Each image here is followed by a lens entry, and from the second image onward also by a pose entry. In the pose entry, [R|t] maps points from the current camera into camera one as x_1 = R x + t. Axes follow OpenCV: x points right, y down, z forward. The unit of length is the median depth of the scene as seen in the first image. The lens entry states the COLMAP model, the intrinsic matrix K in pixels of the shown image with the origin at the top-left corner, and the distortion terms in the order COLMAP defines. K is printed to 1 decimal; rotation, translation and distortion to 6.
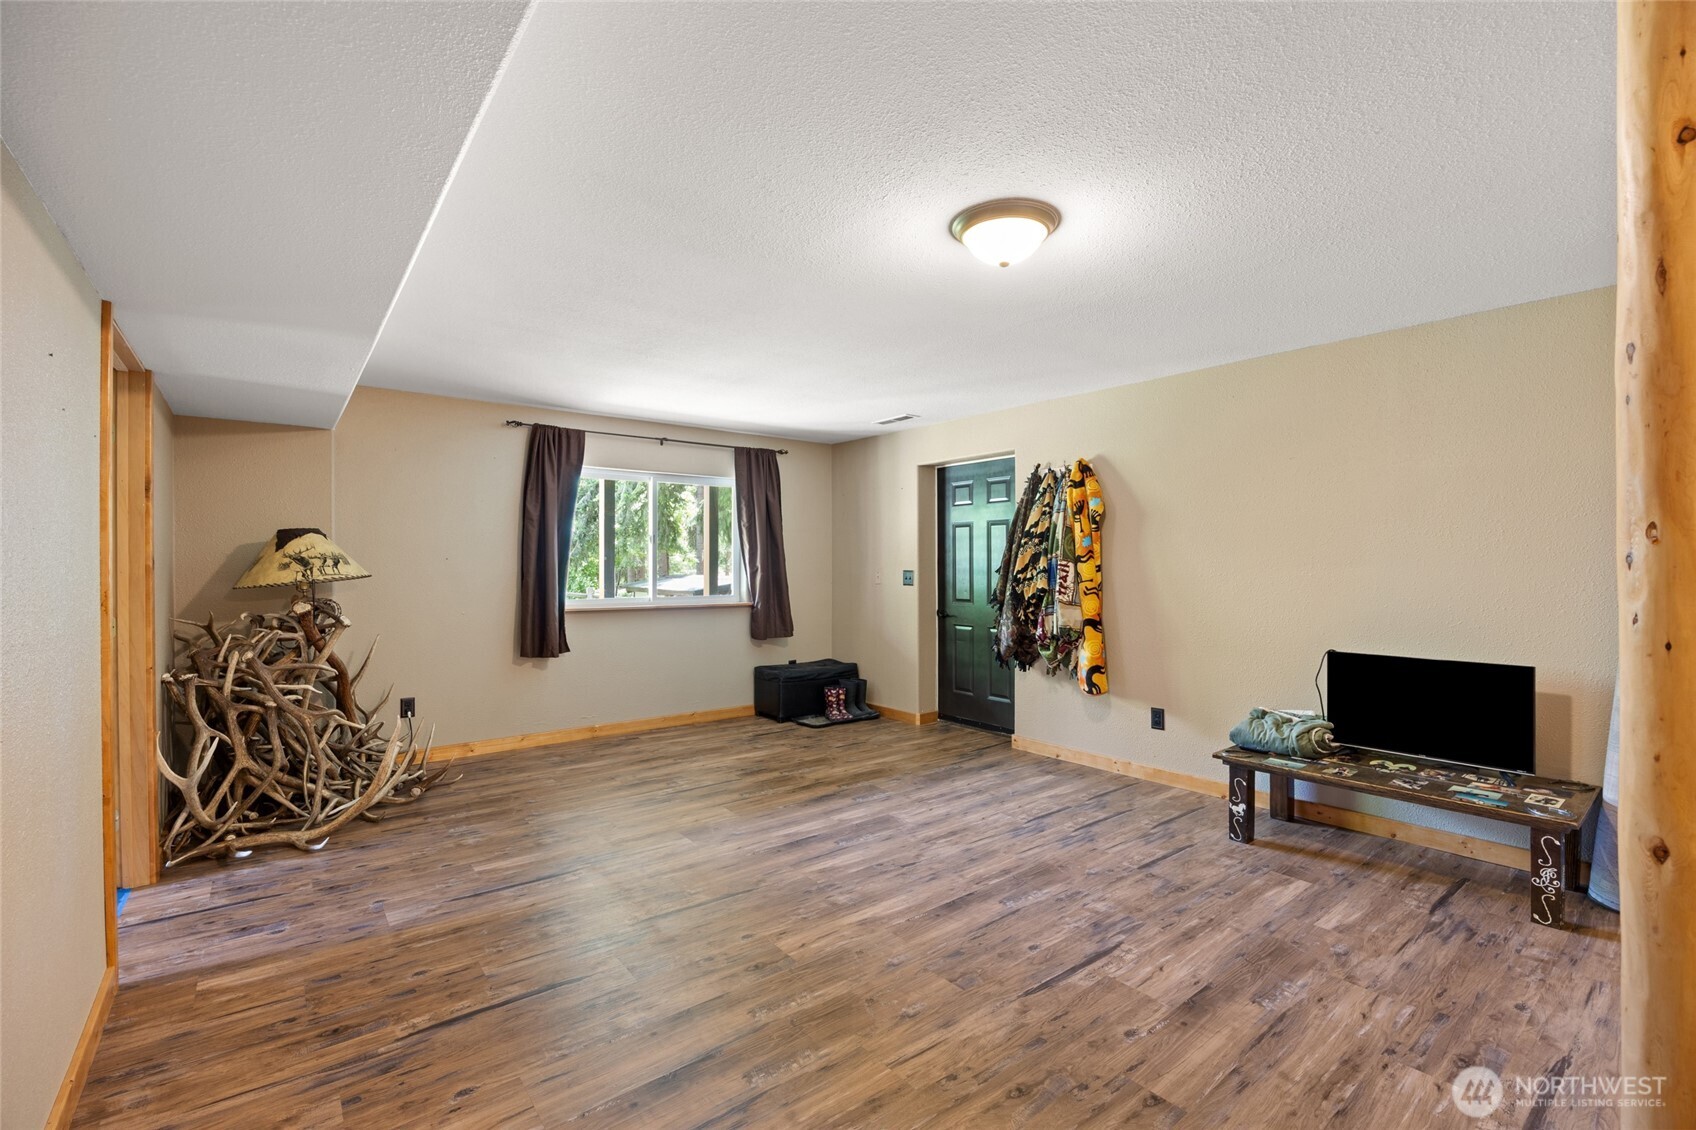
lens RADIAL K [[733.1, 0, 847.4], [0, 733.1, 583.1], [0, 0, 1]] dist [-0.020257, 0.000463]
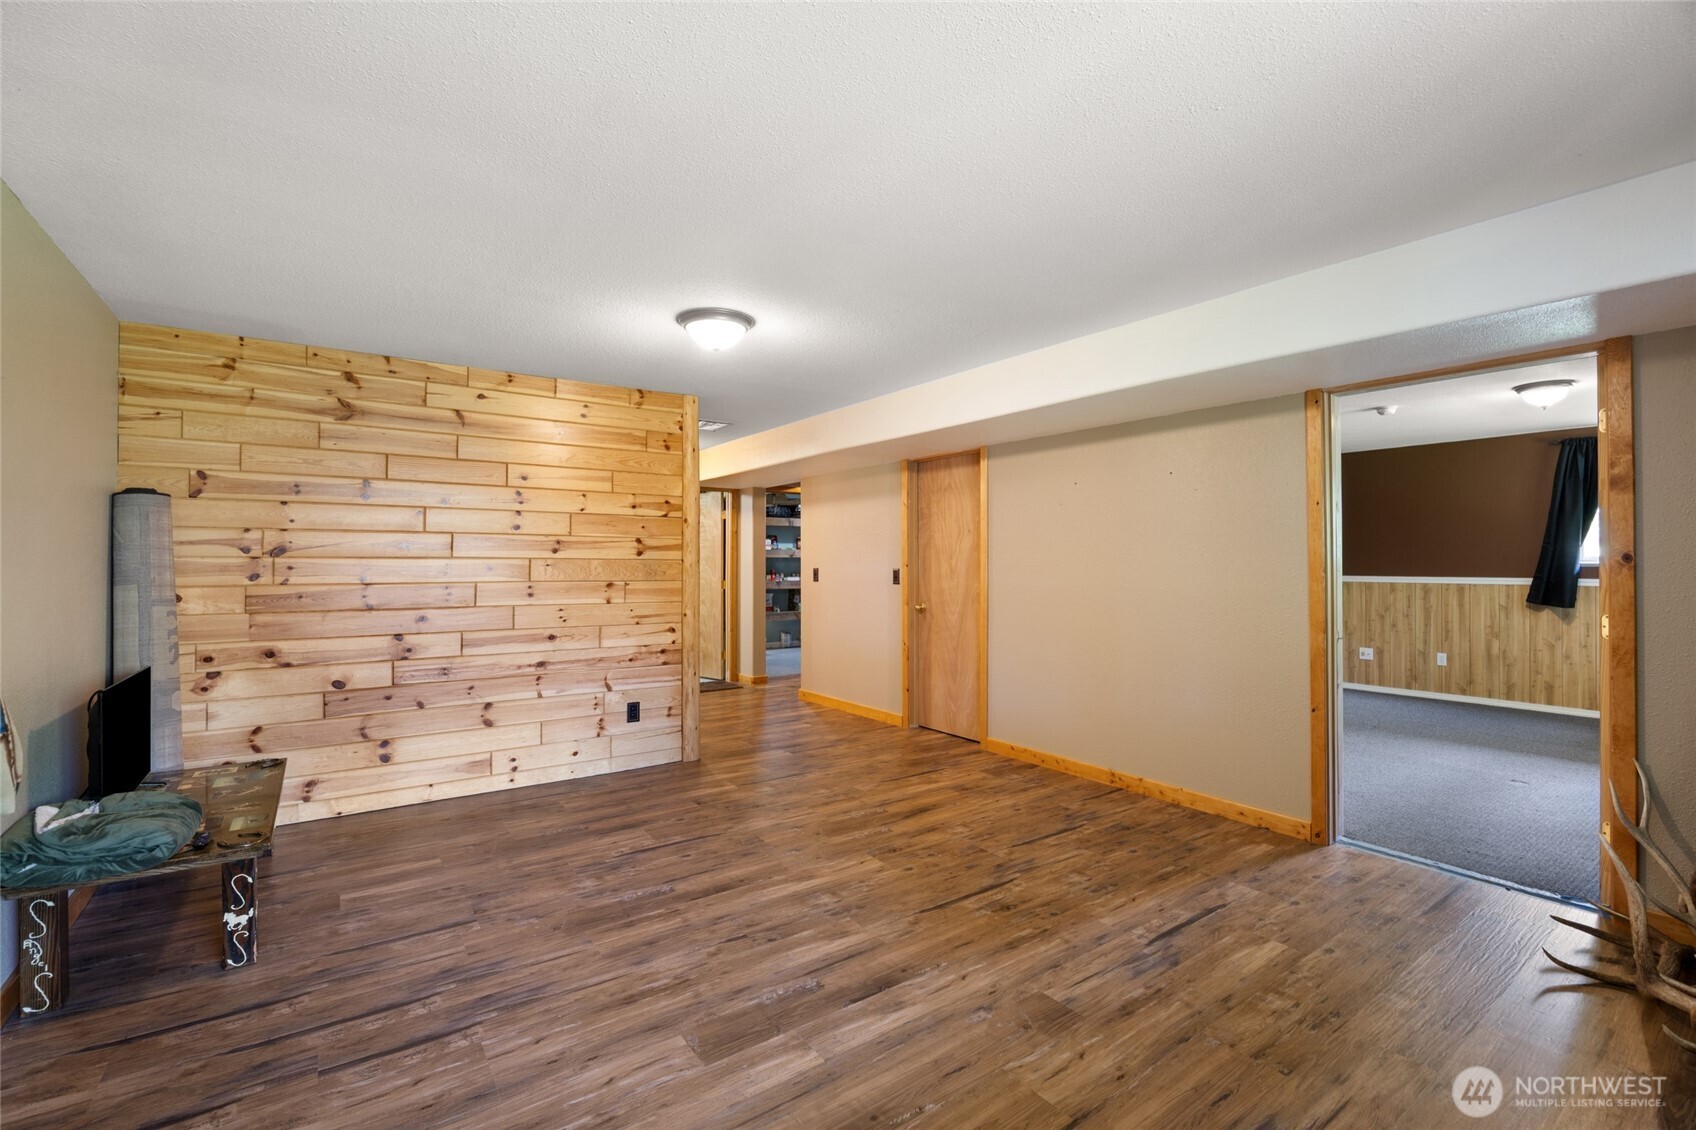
lens RADIAL K [[733.1, 0, 847.4], [0, 733.1, 583.1], [0, 0, 1]] dist [-0.020257, 0.000463]
pose [[-0.998784, 0.004038, 0.049129, -0.086141], [0.006760, 0.998443, 0.055364, -0.051428], [-0.048829, 0.055629, -0.997257, 1.933812]]
